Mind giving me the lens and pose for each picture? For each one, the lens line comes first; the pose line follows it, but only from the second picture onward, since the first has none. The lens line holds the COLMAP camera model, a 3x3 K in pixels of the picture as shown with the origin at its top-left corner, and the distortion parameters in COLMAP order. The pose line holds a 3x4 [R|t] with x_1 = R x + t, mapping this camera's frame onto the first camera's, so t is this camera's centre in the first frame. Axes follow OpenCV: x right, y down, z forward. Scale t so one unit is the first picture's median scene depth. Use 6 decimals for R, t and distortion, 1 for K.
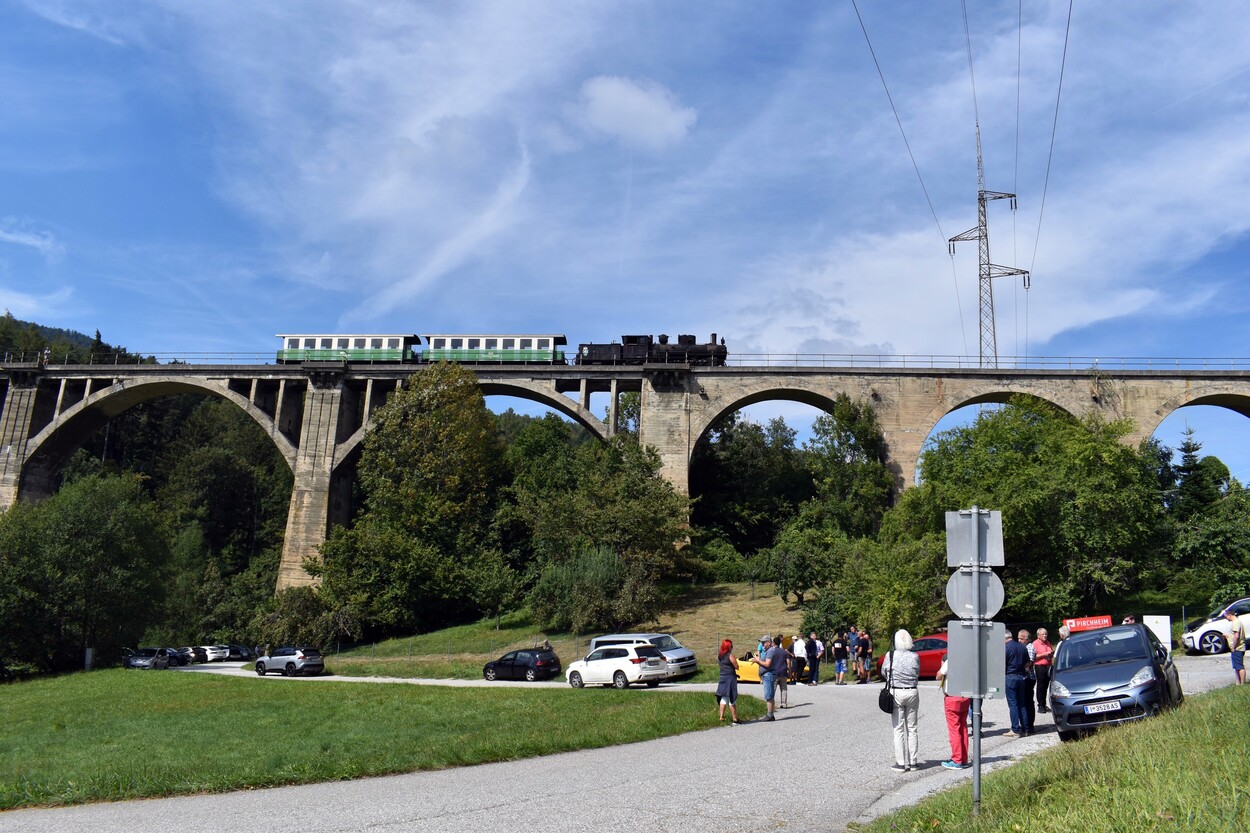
lens RADIAL K [[970.3, 0, 625.9], [0, 970.3, 417.8], [0, 0, 1]] dist [-0.107126, 0.024052]
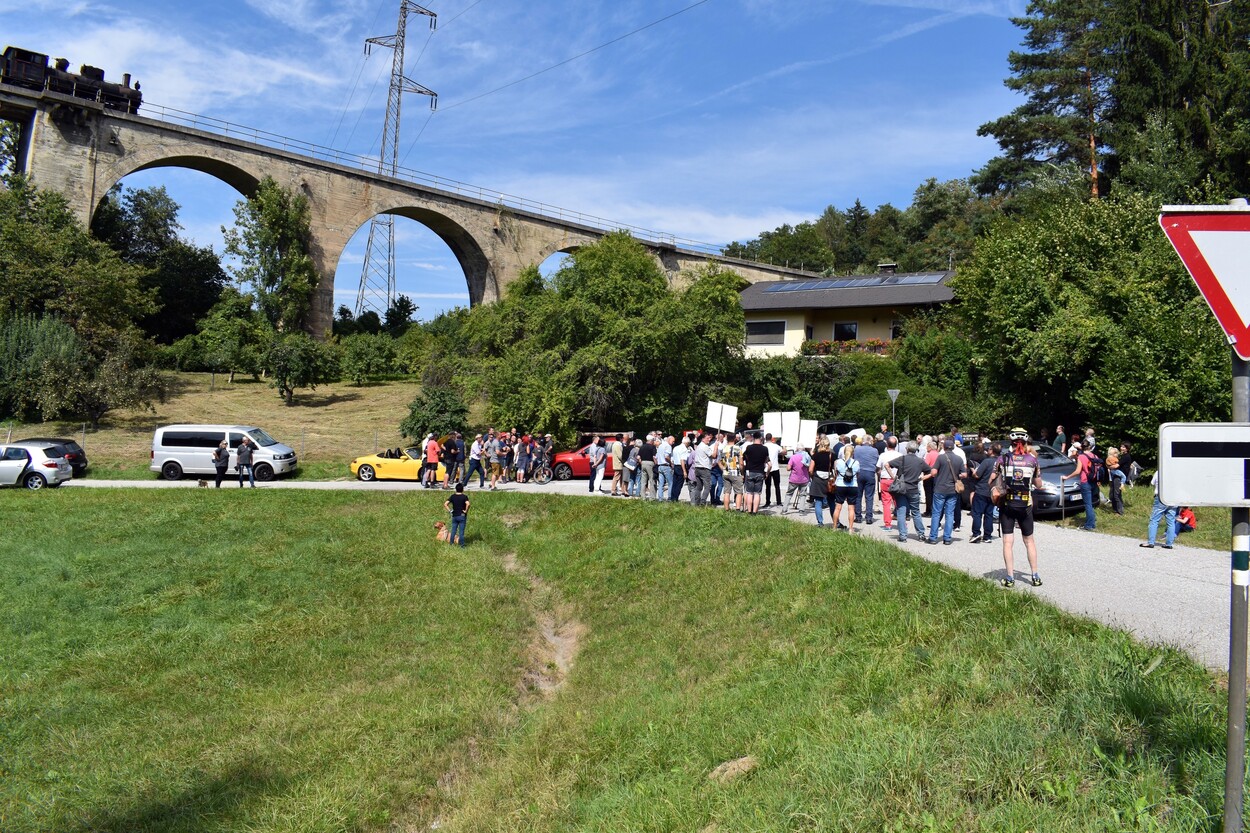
lens RADIAL K [[970.3, 0, 635.7], [0, 970.3, 419.7], [0, 0, 1]] dist [-0.107126, 0.024052]
pose [[0.687572, 0.039255, 0.725054, -0.184933], [-0.186073, 0.974720, 0.123682, 0.024033], [-0.701870, -0.219953, 0.677495, 0.087726]]
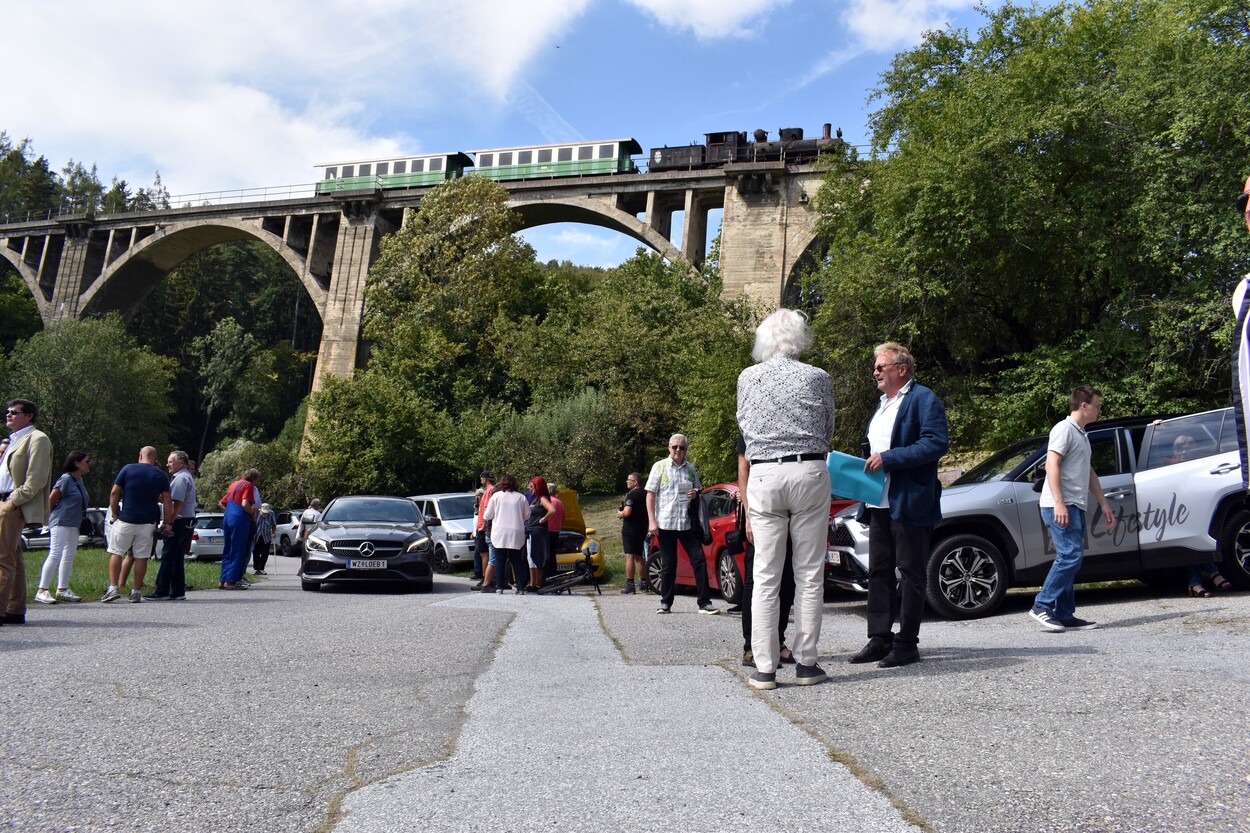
lens RADIAL K [[970.3, 0, 630.4], [0, 970.3, 406.0], [0, 0, 1]] dist [-0.107126, 0.024052]
pose [[0.961917, 0.002659, -0.273329, 0.154055], [0.026092, 0.994493, 0.101501, 0.053183], [0.272094, -0.104767, 0.956551, 0.238279]]
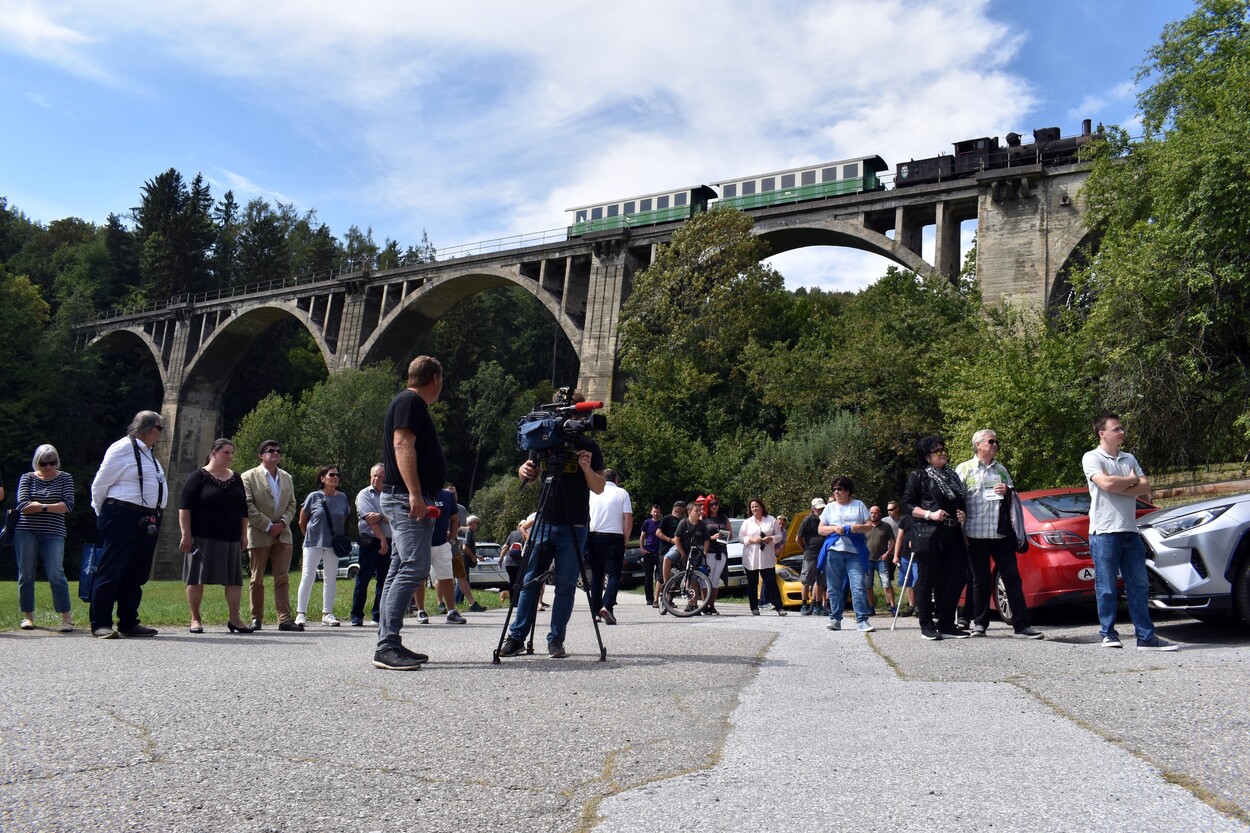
lens RADIAL K [[970.3, 0, 626.5], [0, 970.3, 415.4], [0, 0, 1]] dist [-0.107126, 0.024052]
pose [[0.856188, -0.041288, -0.515012, 0.153138], [0.087311, 0.994028, 0.065460, 0.054569], [0.509234, -0.101012, 0.854680, 0.239954]]
